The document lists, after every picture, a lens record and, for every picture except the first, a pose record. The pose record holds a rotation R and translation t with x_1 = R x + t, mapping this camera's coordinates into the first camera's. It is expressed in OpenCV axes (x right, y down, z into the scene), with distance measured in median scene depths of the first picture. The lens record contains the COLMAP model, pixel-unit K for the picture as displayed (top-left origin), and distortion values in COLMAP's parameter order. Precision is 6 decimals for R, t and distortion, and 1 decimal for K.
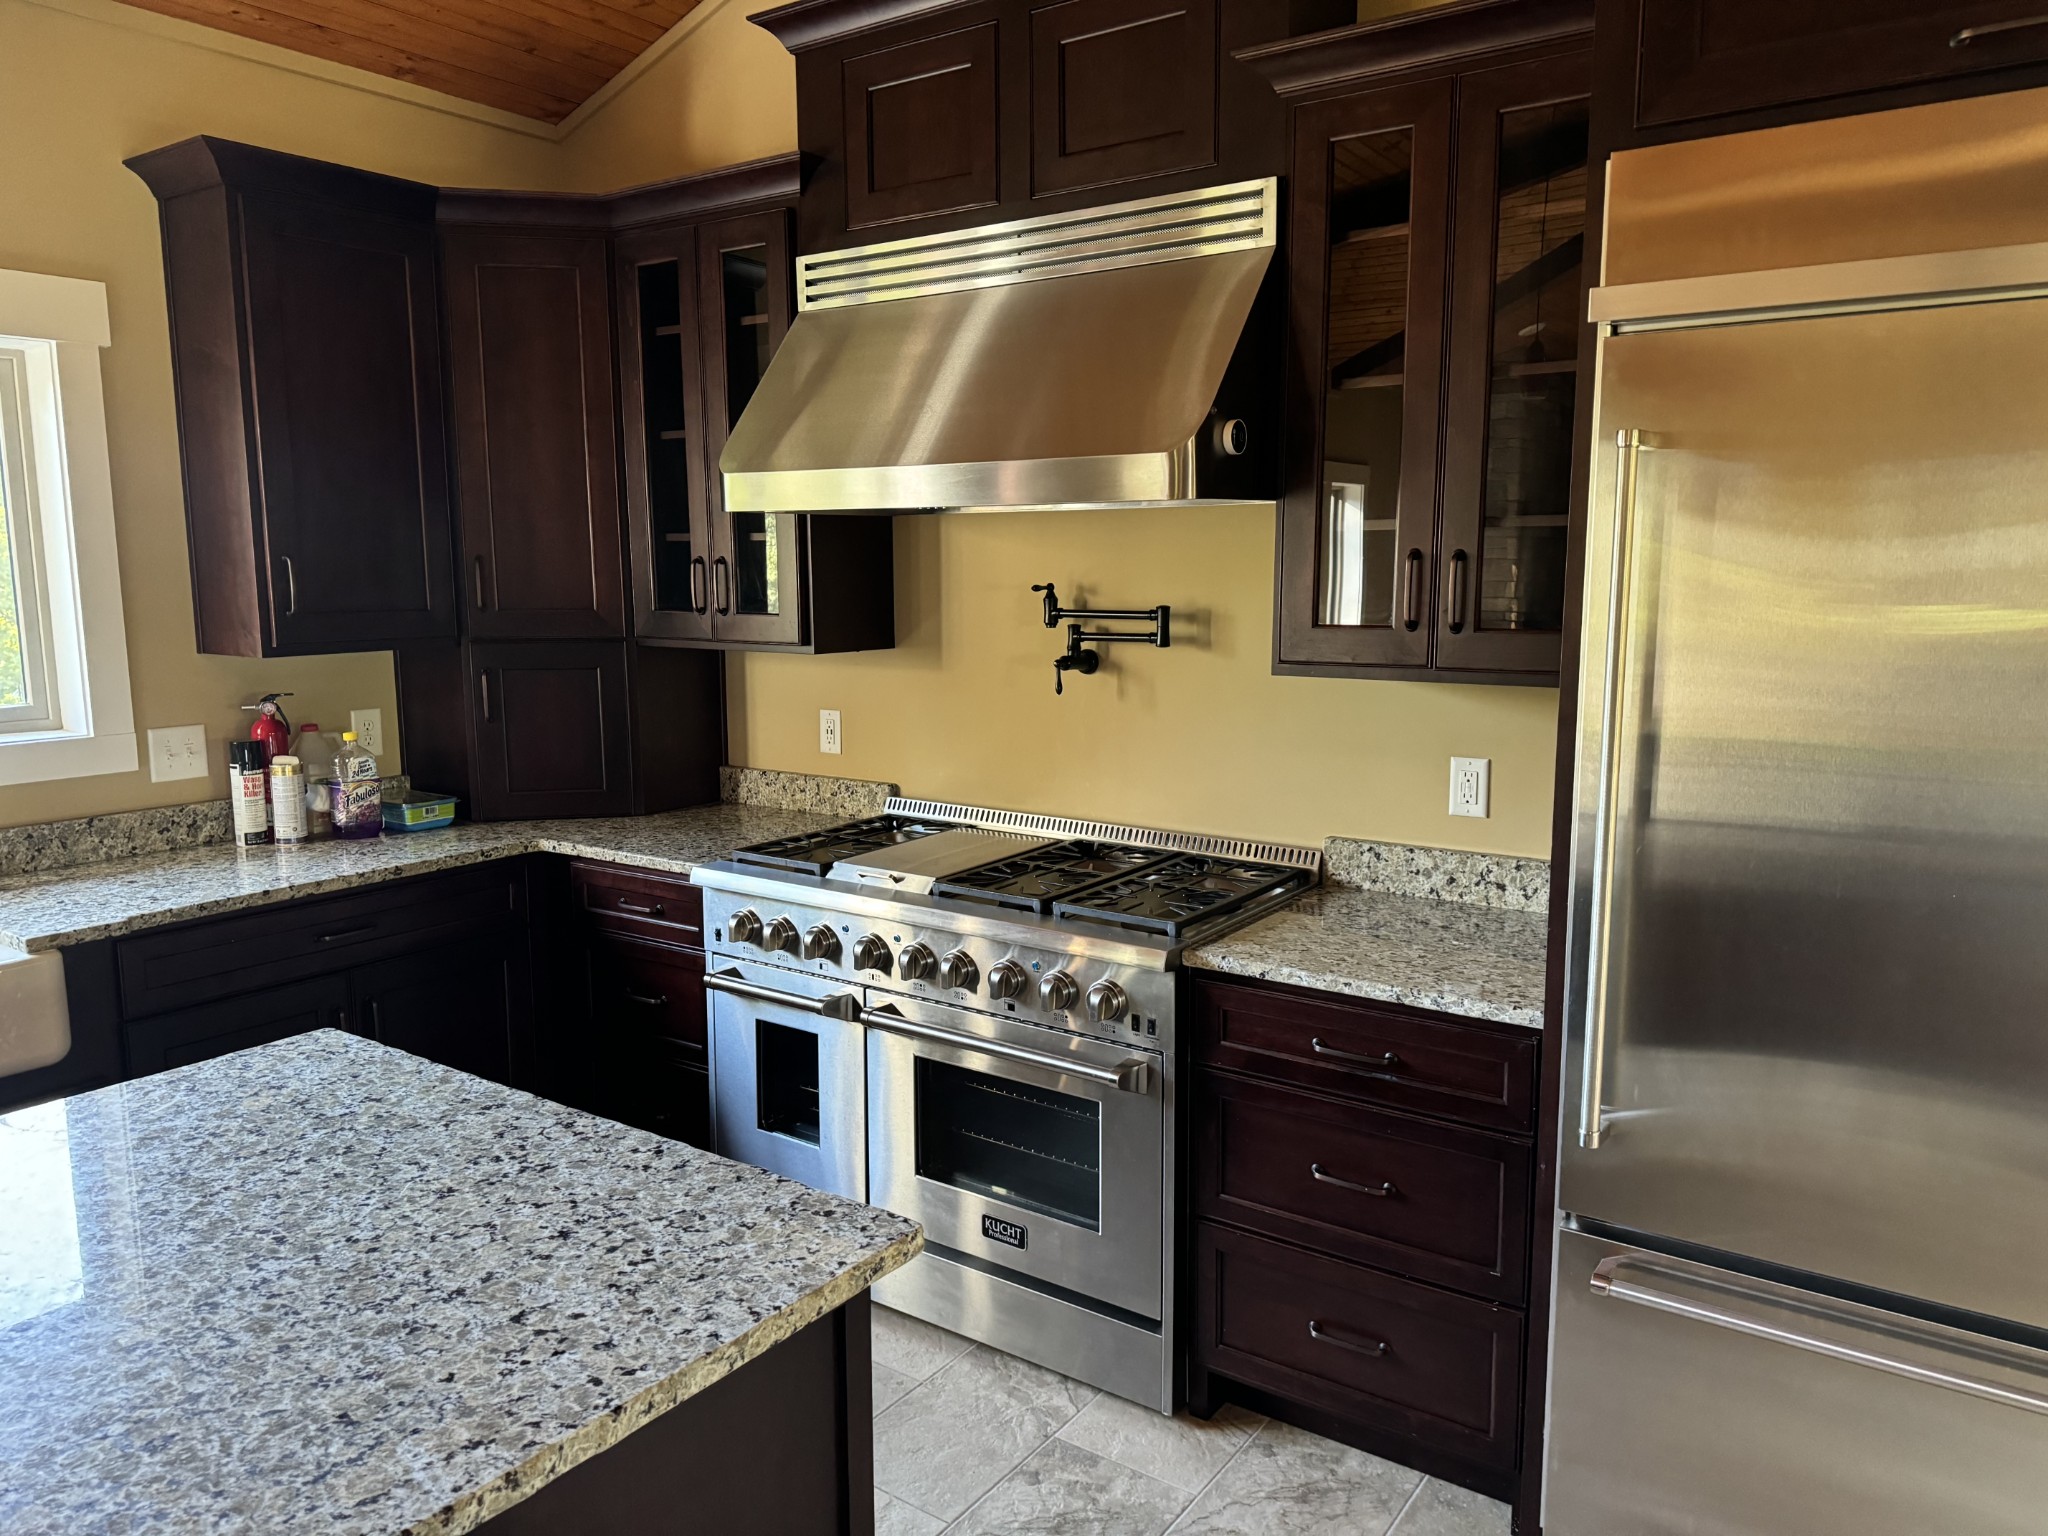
lens RADIAL K [[1455.2, 0, 1043.7], [0, 1455.2, 764.9], [0, 0, 1]] dist [0.068469, -0.023494]
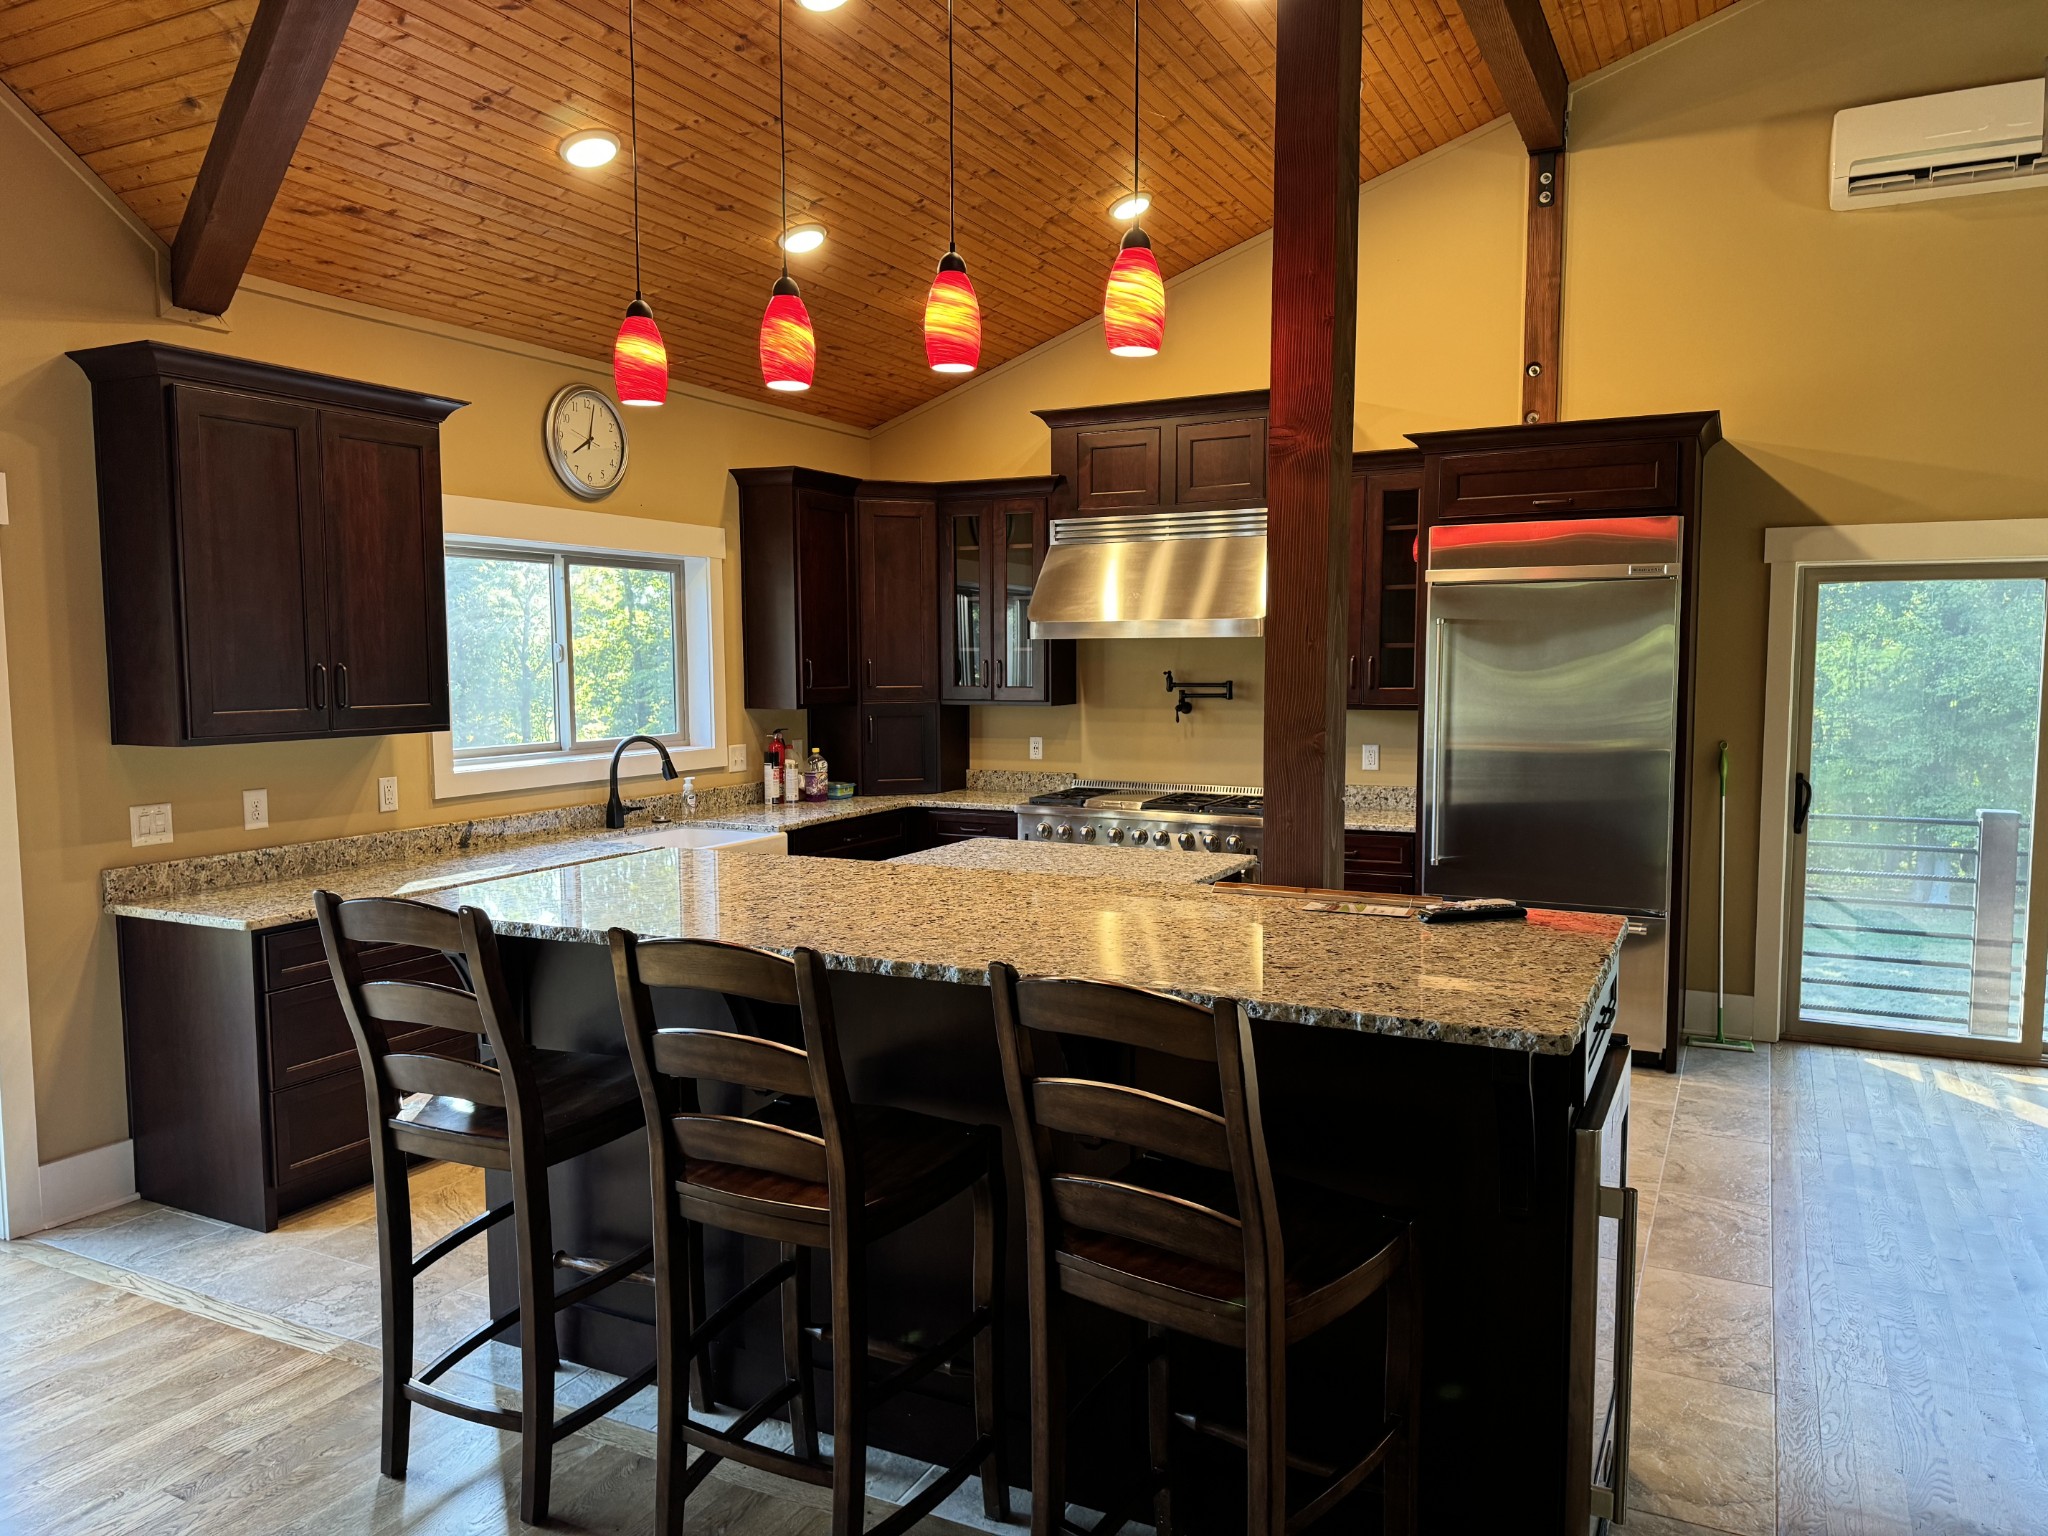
lens RADIAL K [[1455.2, 0, 1042.6], [0, 1455.2, 779.5], [0, 0, 1]] dist [0.068469, -0.023494]
pose [[0.988444, -0.014517, 0.150889, -0.494907], [0.022378, 0.998472, -0.050533, 0.134218], [-0.149924, 0.053325, 0.987258, -1.039961]]
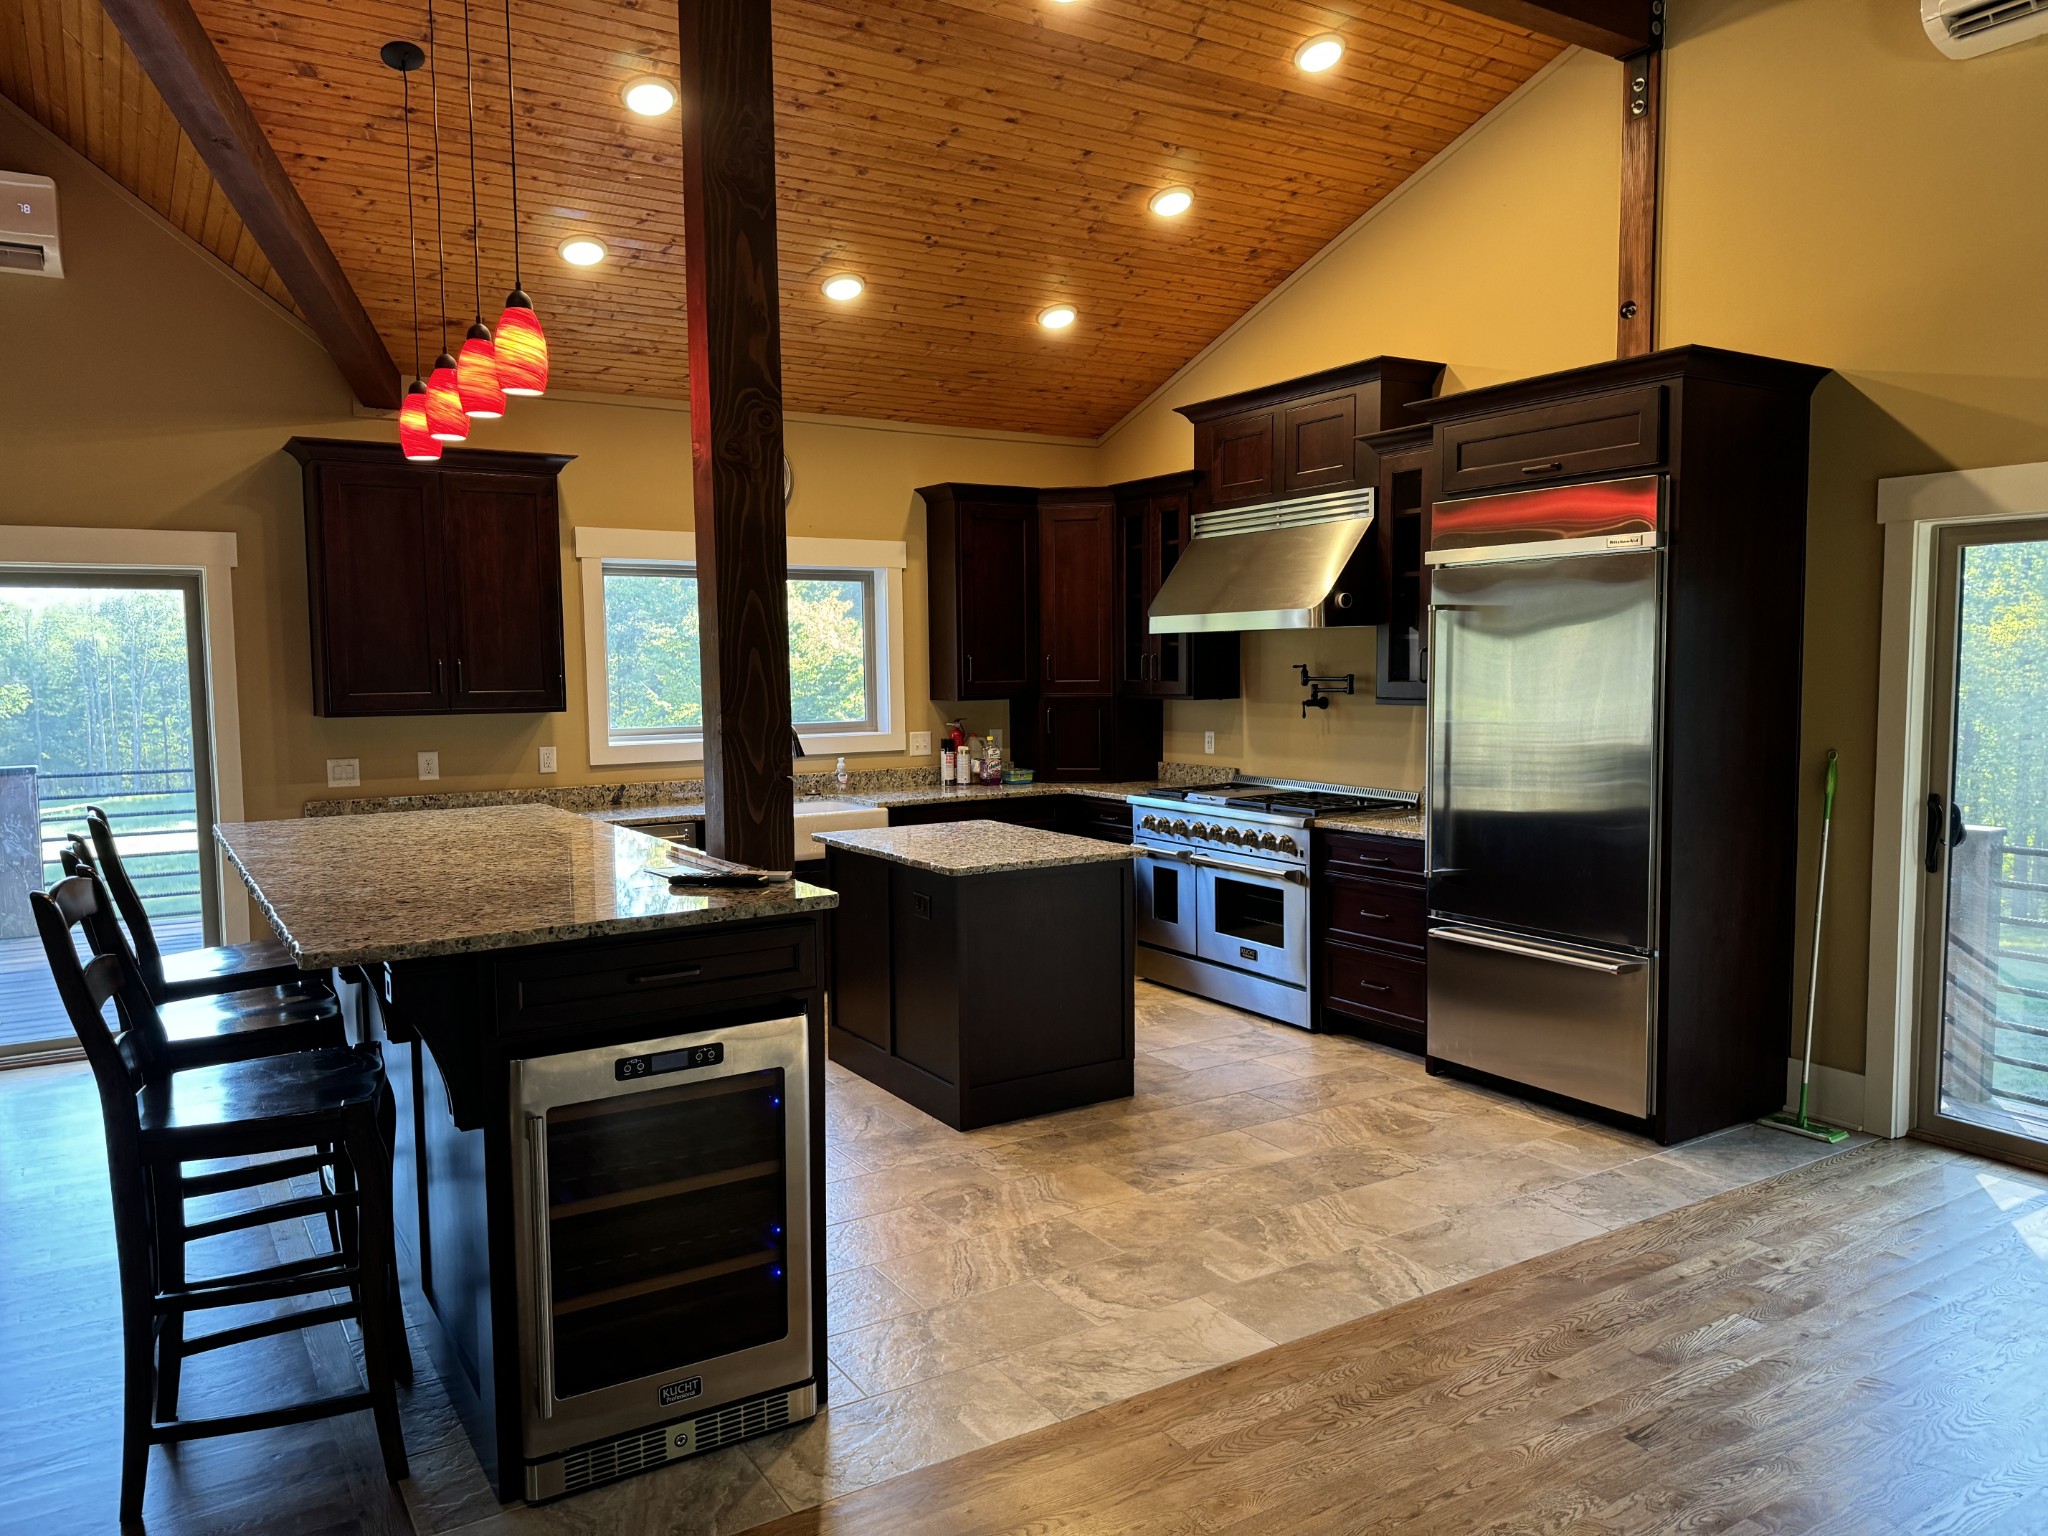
lens RADIAL K [[1455.2, 0, 1033.5], [0, 1455.2, 771.3], [0, 0, 1]] dist [0.068469, -0.023494]
pose [[0.923519, 0.022005, -0.382921, 0.436946], [-0.044693, 0.997726, -0.050455, 0.143006], [0.380939, 0.063710, 0.922402, -1.007580]]
